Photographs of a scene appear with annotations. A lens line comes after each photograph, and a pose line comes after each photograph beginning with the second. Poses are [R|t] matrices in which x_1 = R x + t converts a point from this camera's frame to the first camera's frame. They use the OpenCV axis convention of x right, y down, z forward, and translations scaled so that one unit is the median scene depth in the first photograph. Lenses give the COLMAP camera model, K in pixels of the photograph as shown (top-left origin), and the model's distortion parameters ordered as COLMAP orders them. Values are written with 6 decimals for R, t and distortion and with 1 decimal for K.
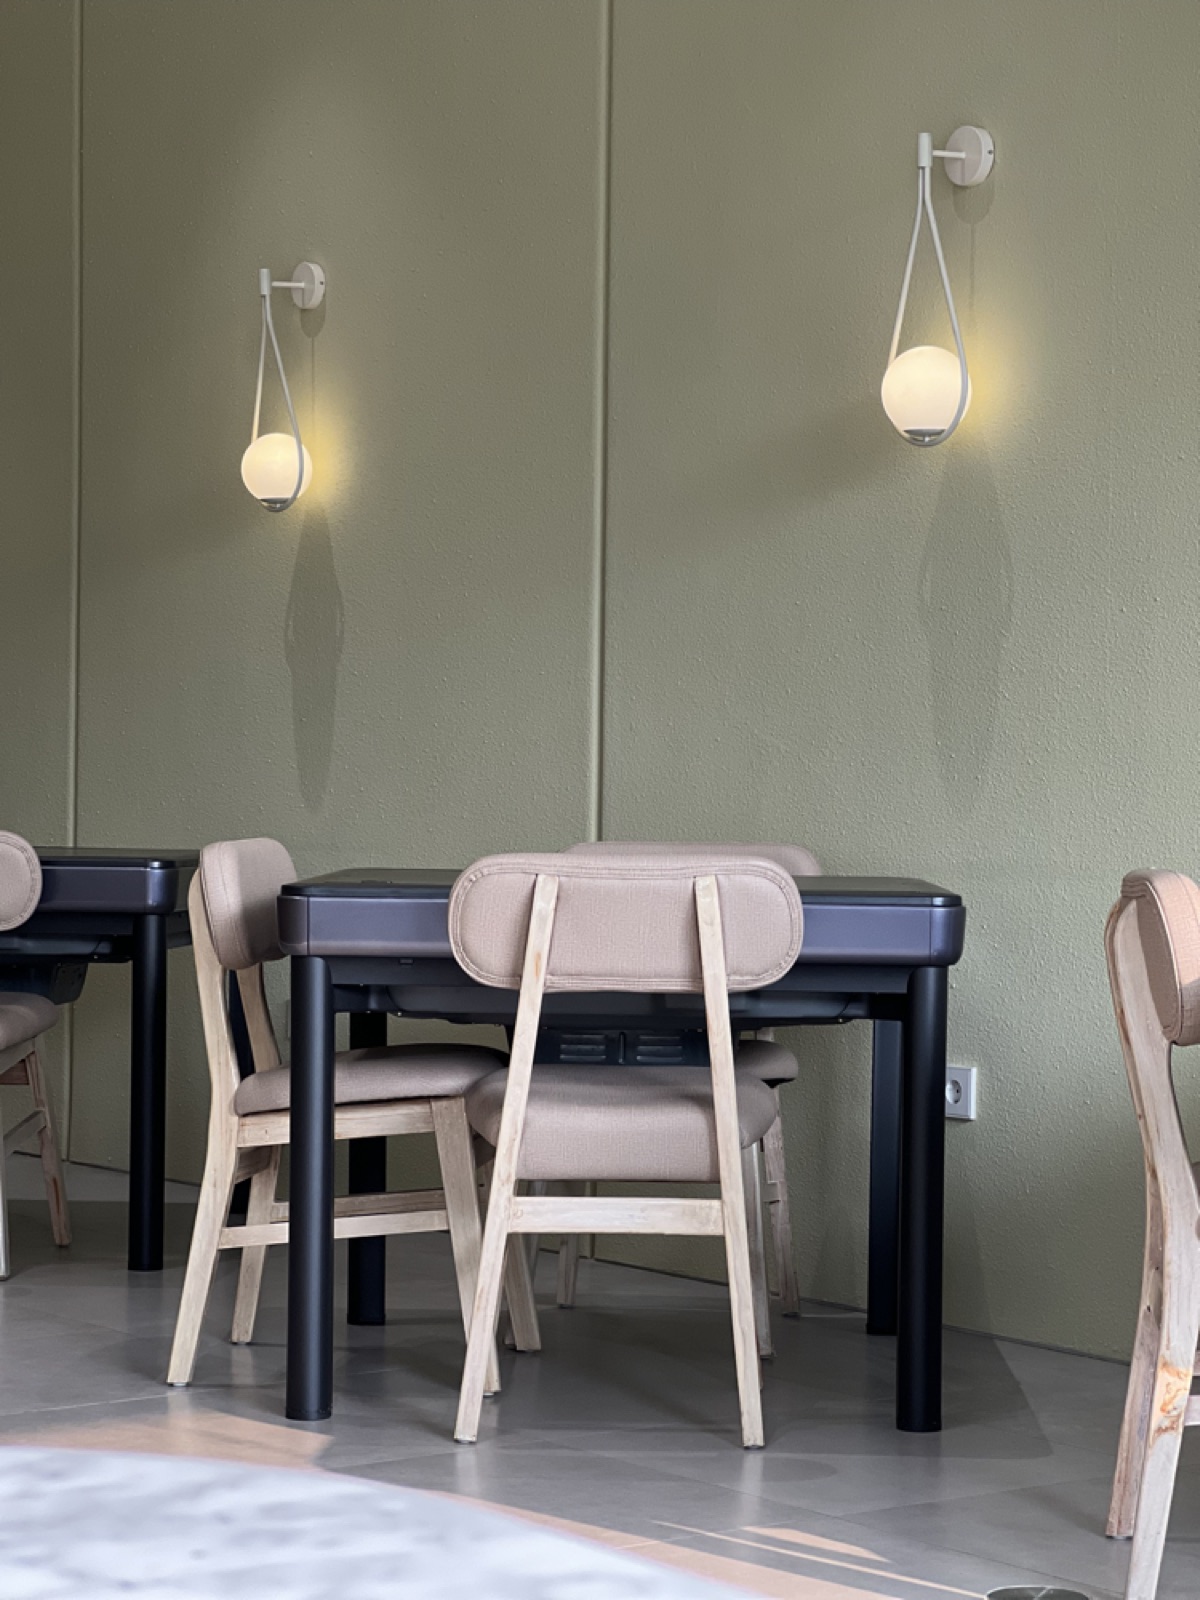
lens RADIAL K [[3631.4, 0, 601.6], [0, 3631.4, 793.9], [0, 0, 1]] dist [-0.329270, 7.869180]
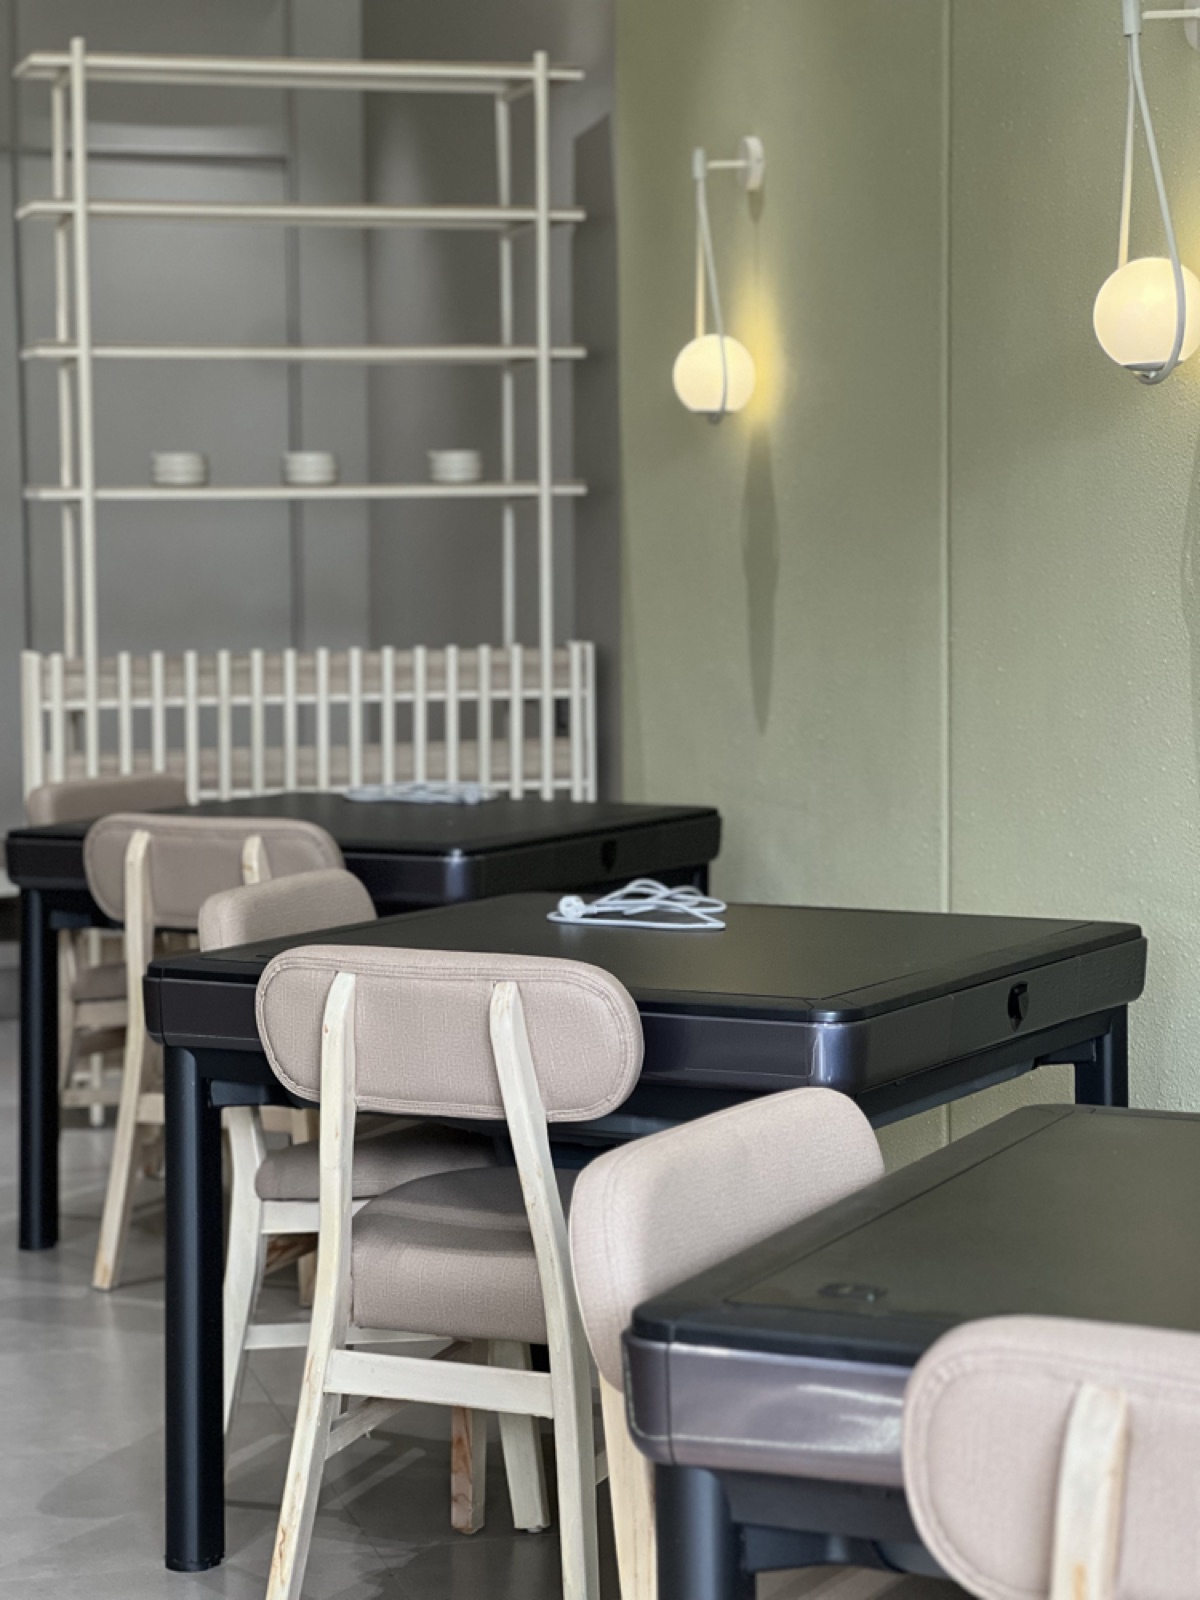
lens RADIAL K [[3590.7, 0, 599.2], [0, 3590.7, 756.3], [0, 0, 1]] dist [0.000605, 2.023754]
pose [[0.922951, 0.004196, -0.384894, 0.088414], [0.020439, 0.997996, 0.059892, -0.074130], [0.384374, -0.063145, 0.921016, 0.536359]]
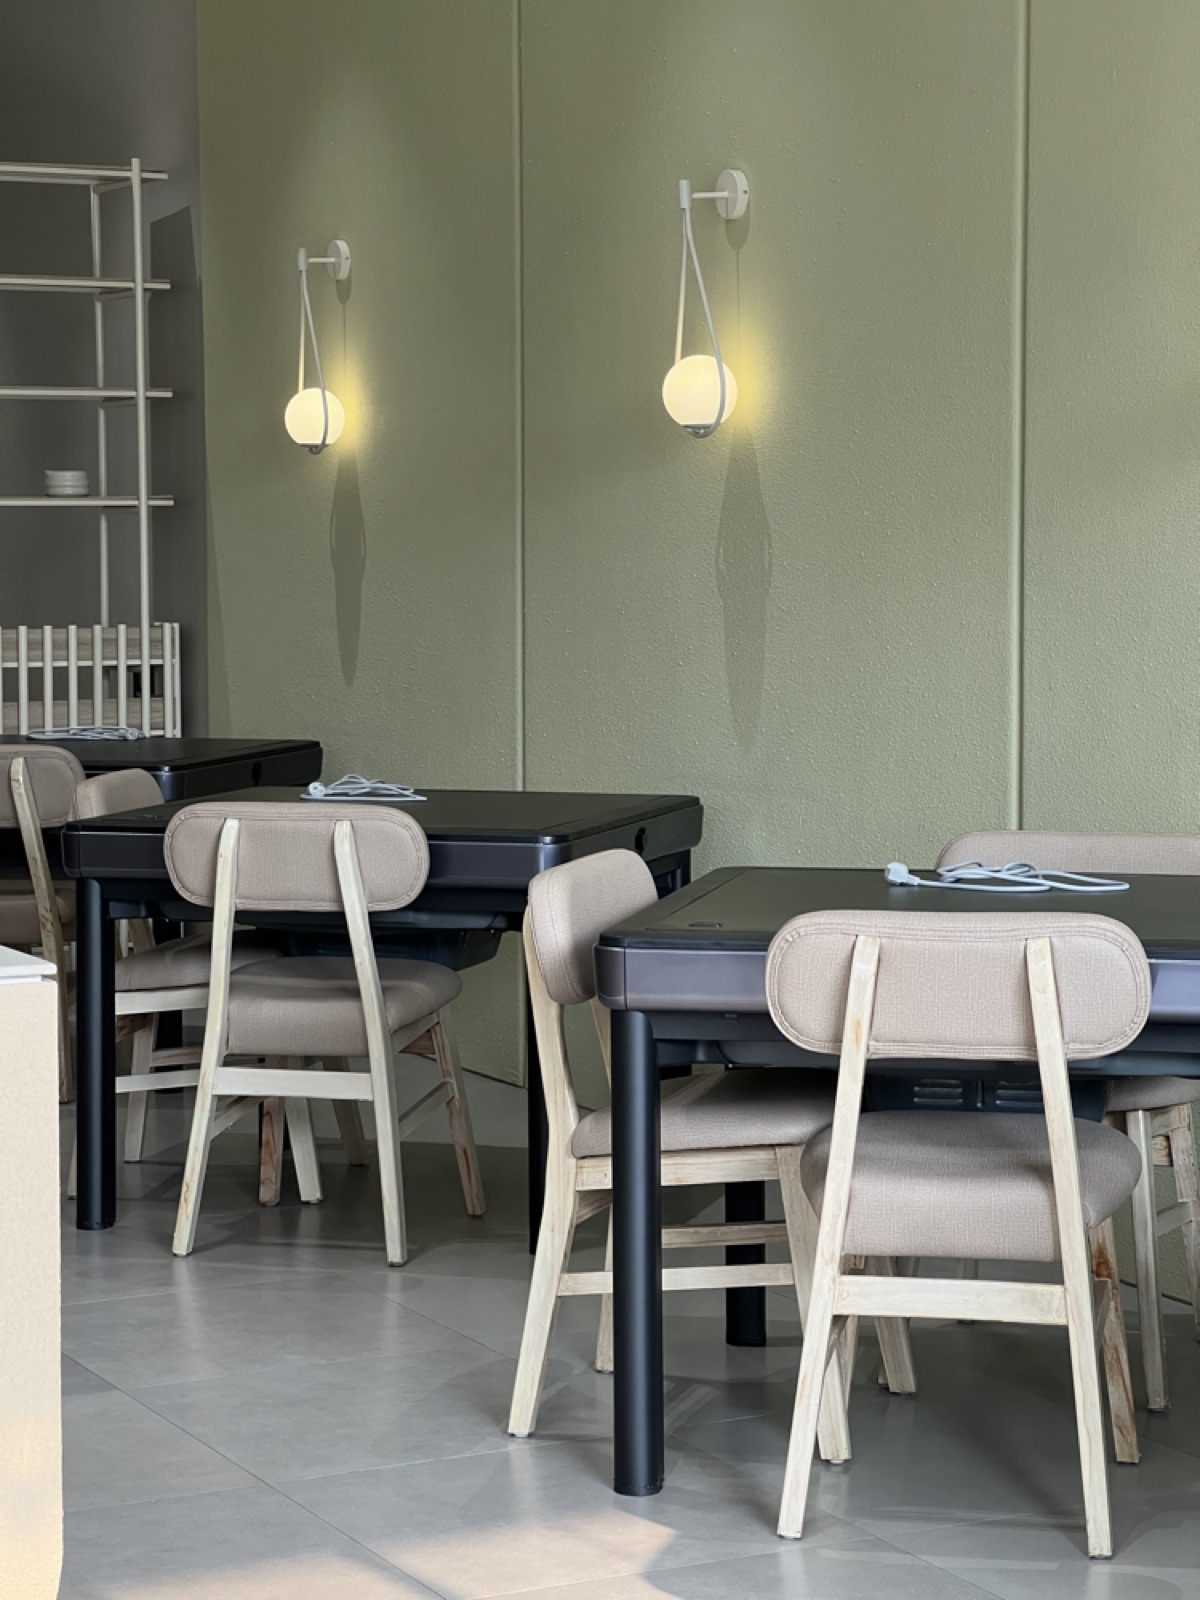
lens RADIAL K [[3631.4, 0, 601.6], [0, 3631.4, 793.9], [0, 0, 1]] dist [-0.329270, 7.869180]
pose [[0.983563, -0.003631, -0.180529, 0.078332], [0.016764, 0.997316, 0.071276, -0.074180], [0.179786, -0.073131, 0.980984, 0.079683]]
